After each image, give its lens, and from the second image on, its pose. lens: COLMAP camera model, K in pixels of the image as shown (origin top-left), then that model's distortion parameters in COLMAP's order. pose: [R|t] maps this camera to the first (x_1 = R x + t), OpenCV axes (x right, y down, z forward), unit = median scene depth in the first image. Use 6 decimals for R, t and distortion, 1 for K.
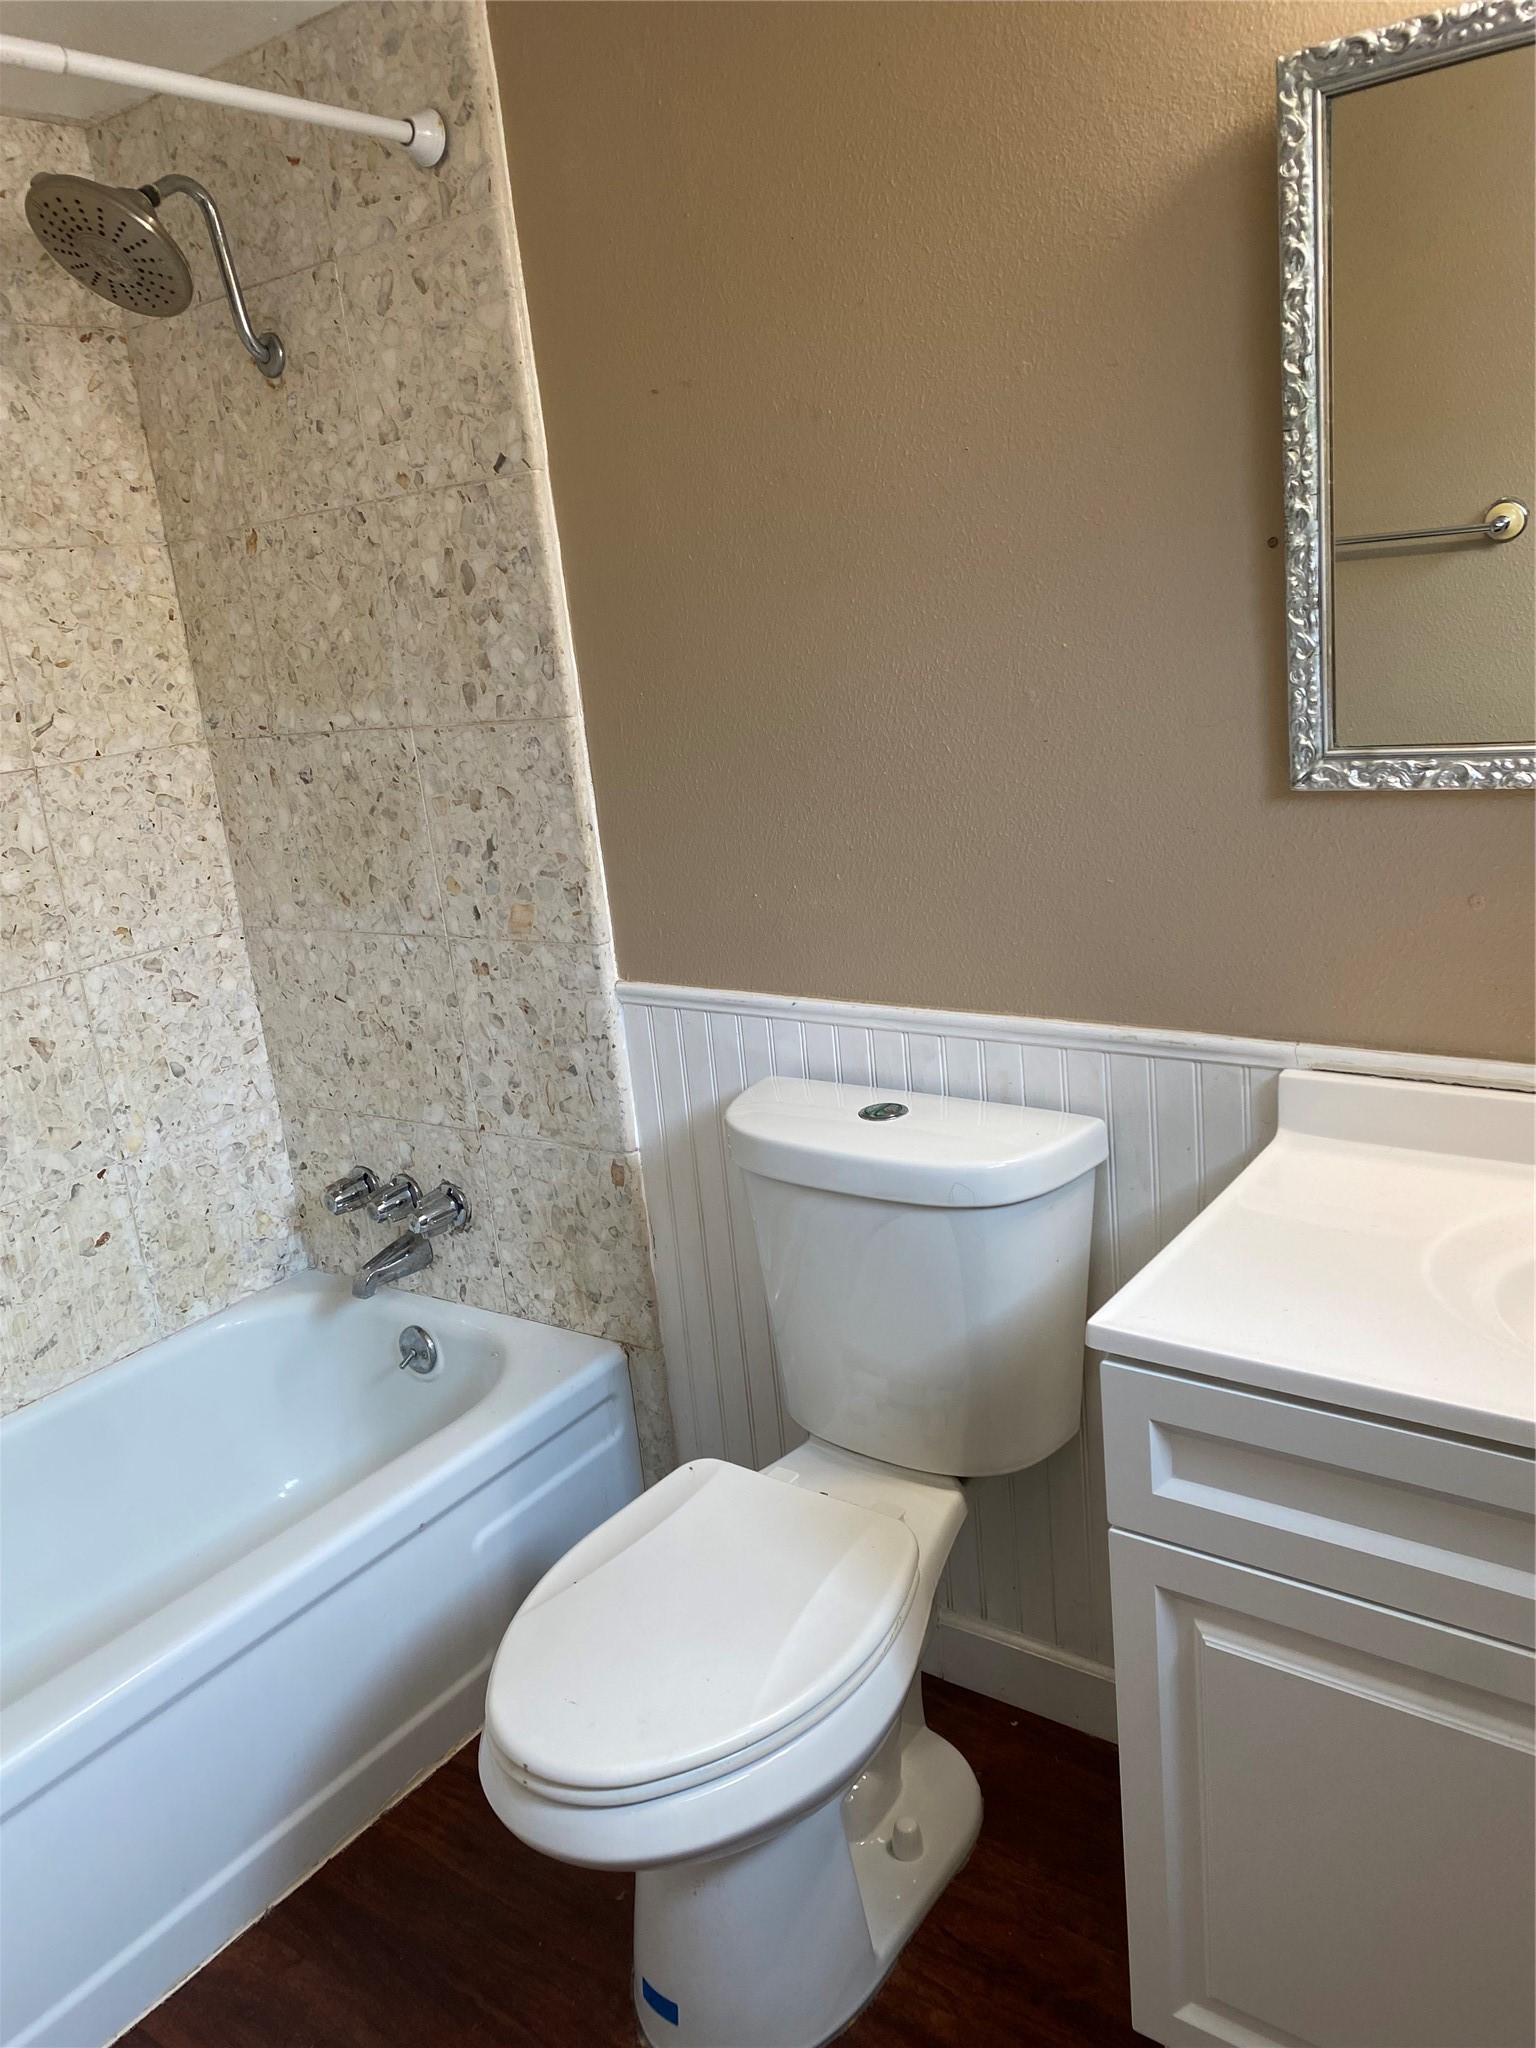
lens RADIAL K [[1545.3, 0, 768.0], [0, 1545.3, 1024.0], [0, 0, 1]] dist [0.004818, 0.009550]
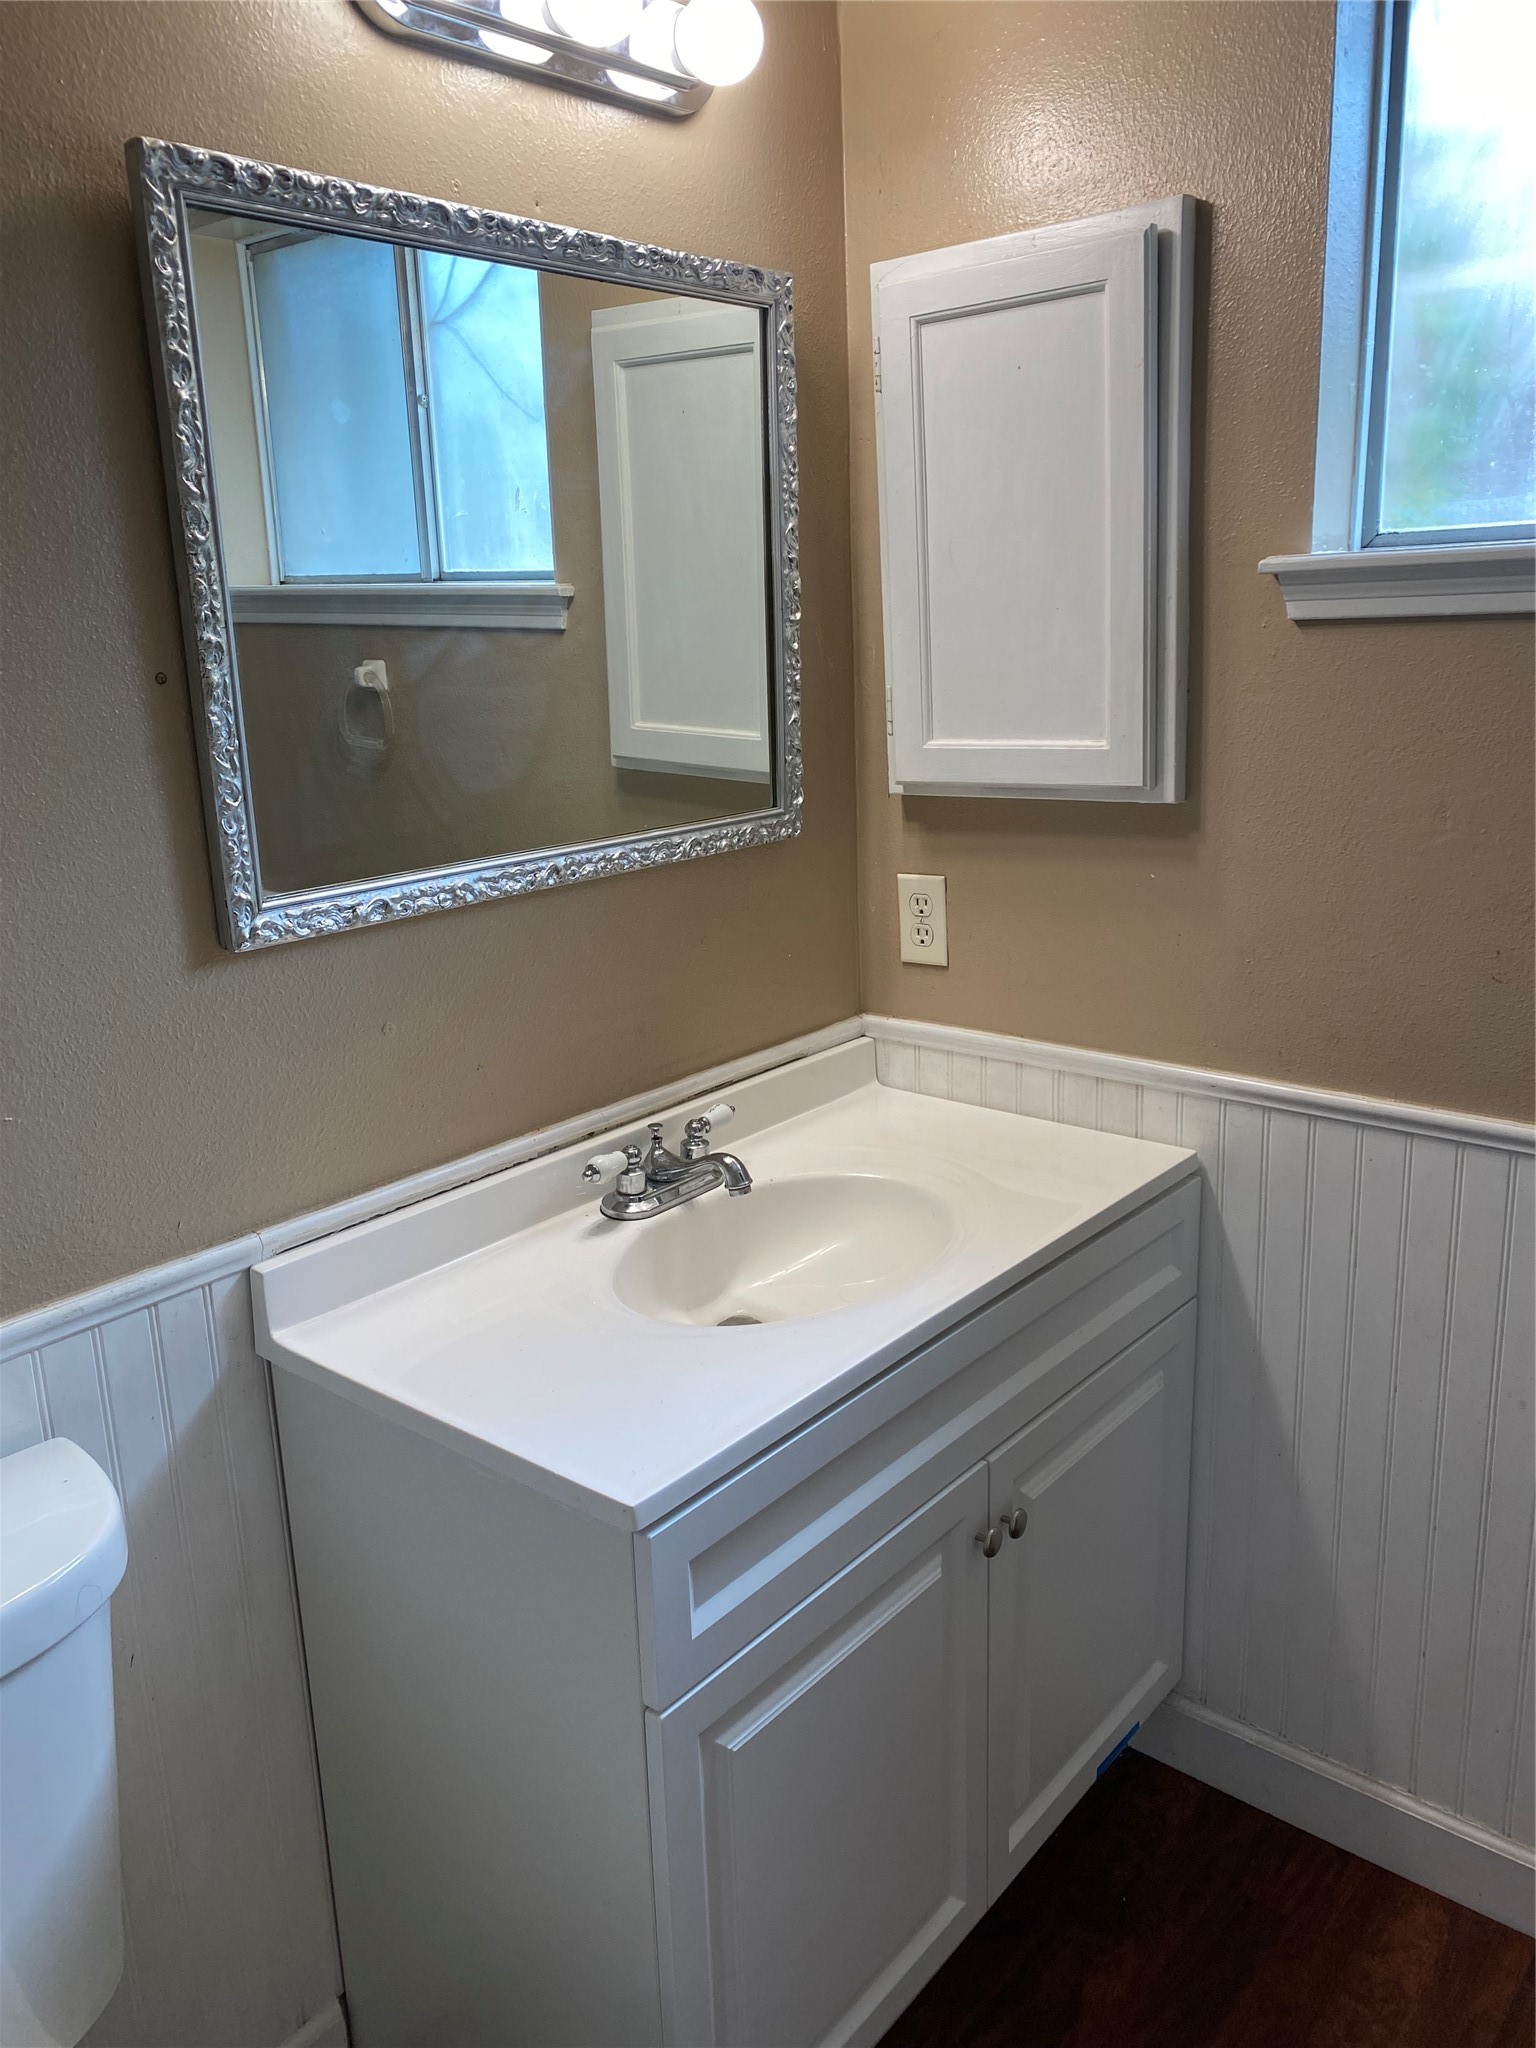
lens RADIAL K [[1545.3, 0, 768.0], [0, 1545.3, 1024.0], [0, 0, 1]] dist [0.004818, 0.009550]
pose [[0.076119, -0.161321, 0.983962, -0.315475], [0.303979, 0.943603, 0.131189, -0.082350], [-0.949633, 0.289118, 0.120865, 0.372903]]
